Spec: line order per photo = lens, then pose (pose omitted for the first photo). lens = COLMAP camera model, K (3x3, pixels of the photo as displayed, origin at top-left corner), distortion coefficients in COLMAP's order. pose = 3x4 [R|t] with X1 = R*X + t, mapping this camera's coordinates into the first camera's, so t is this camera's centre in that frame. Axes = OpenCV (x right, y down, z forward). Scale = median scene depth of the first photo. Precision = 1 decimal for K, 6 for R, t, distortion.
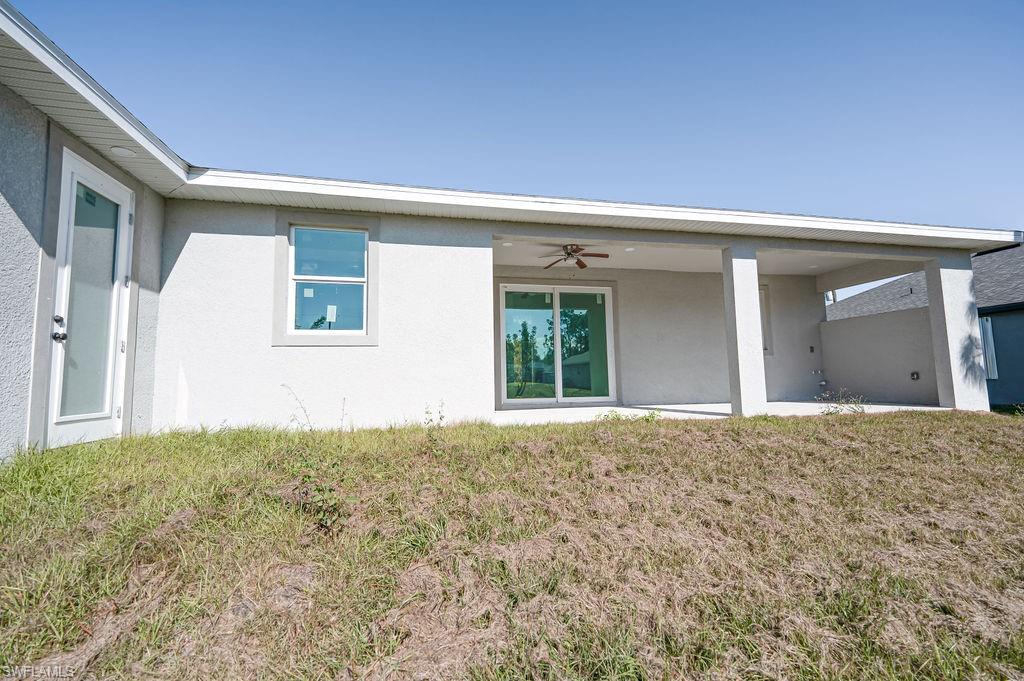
lens RADIAL K [[410.3, 0, 512.4], [0, 410.3, 345.0], [0, 0, 1]] dist [0.000438, 0.000047]
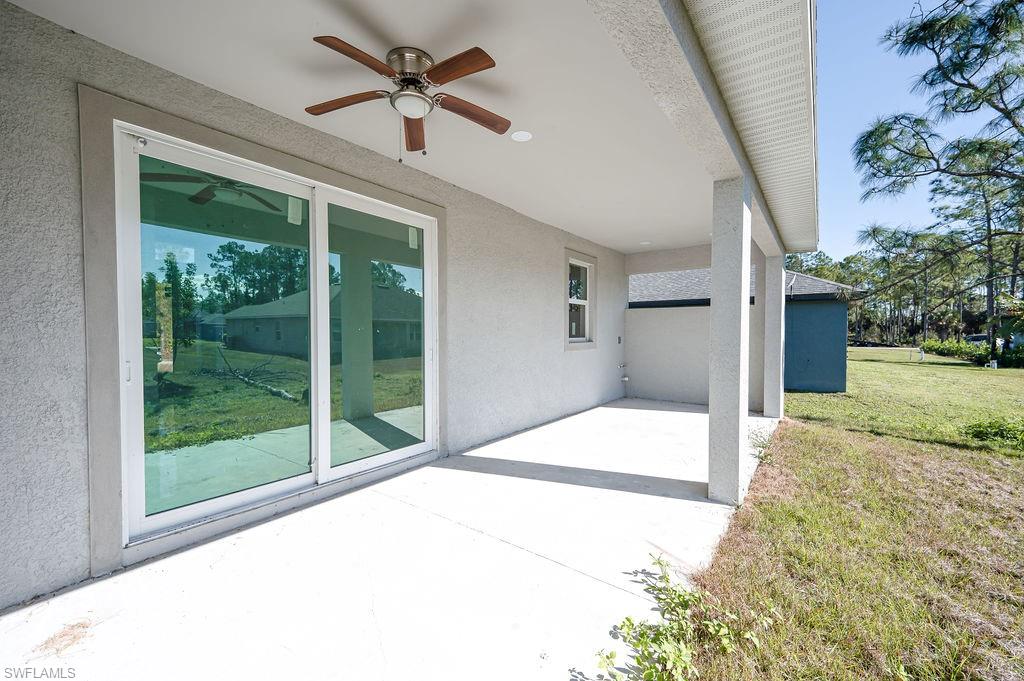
lens RADIAL K [[410.3, 0, 512.4], [0, 410.3, 345.0], [0, 0, 1]] dist [0.000438, 0.000047]
pose [[0.739941, -0.003495, 0.672662, -0.016409], [-0.076344, 0.993089, 0.089140, -0.042427], [-0.668325, -0.117312, 0.734561, 0.571158]]
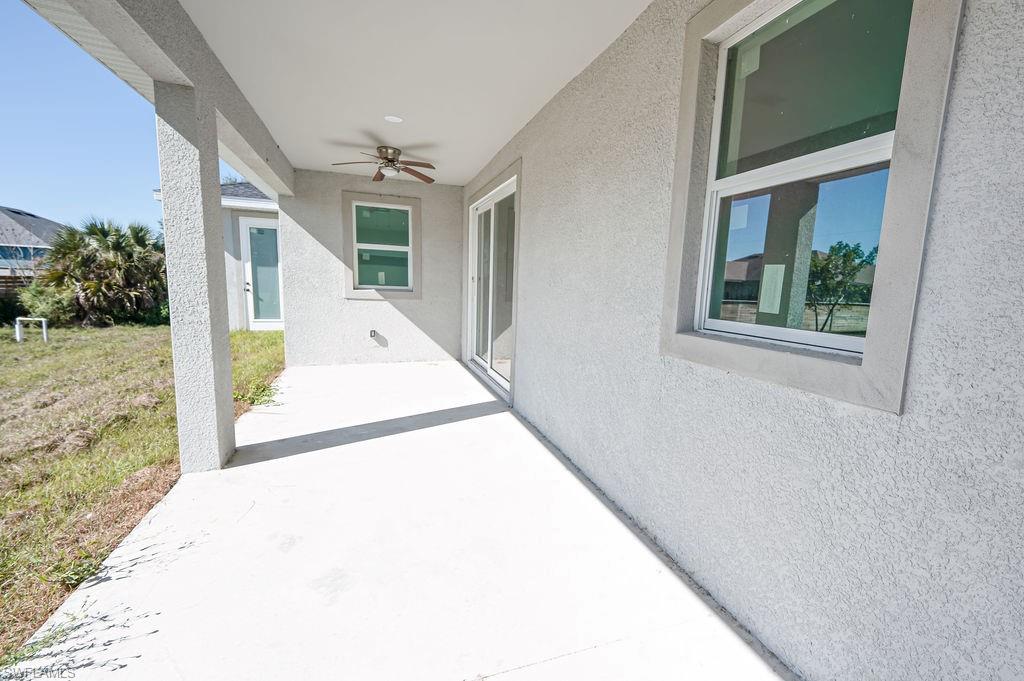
lens RADIAL K [[410.0, 0, 516.0], [0, 410.0, 328.8], [0, 0, 1]] dist [0.000548, 0.000024]
pose [[0.169461, 0.151922, -0.973757, 0.745357], [0.065860, 0.984093, 0.164996, -0.038296], [0.983334, -0.092092, 0.156760, 0.906283]]
